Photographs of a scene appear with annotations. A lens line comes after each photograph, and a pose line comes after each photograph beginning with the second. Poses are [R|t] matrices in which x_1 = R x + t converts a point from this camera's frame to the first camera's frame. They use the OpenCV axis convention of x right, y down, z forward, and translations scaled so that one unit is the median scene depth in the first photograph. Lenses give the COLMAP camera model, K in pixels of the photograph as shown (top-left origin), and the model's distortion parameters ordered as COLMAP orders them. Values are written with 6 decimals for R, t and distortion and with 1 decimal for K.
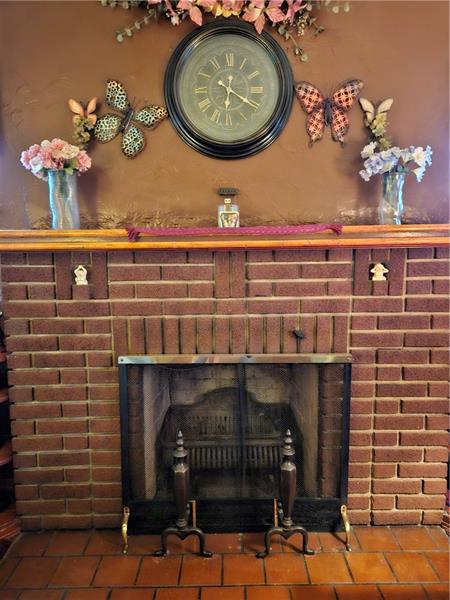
lens RADIAL K [[356.6, 0, 227.5], [0, 356.6, 296.2], [0, 0, 1]] dist [0.027337, -0.000337]
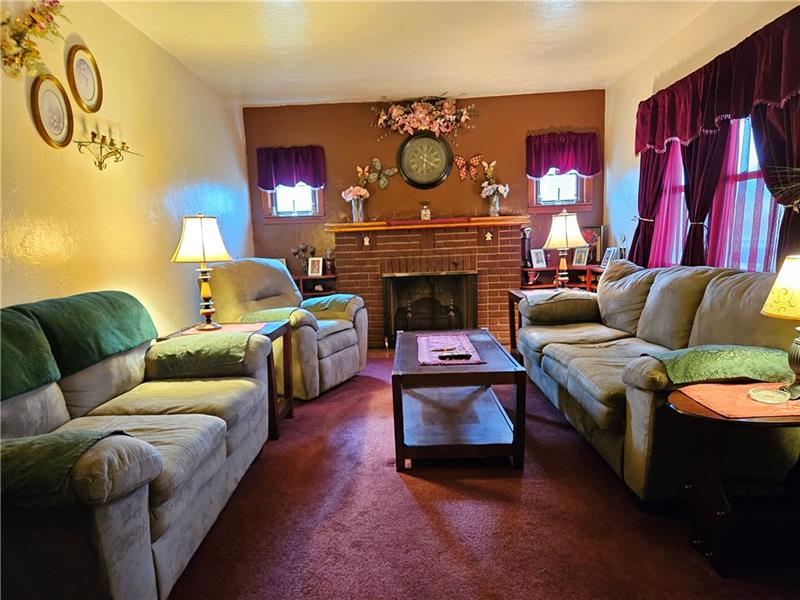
lens RADIAL K [[475.5, 0, 399.4], [0, 475.5, 305.3], [0, 0, 1]] dist [0.027337, -0.000337]
pose [[0.998783, -0.021754, -0.044260, -0.046281], [0.023213, 0.999195, 0.032731, 0.274471], [0.043512, -0.033718, 0.998484, -2.212556]]
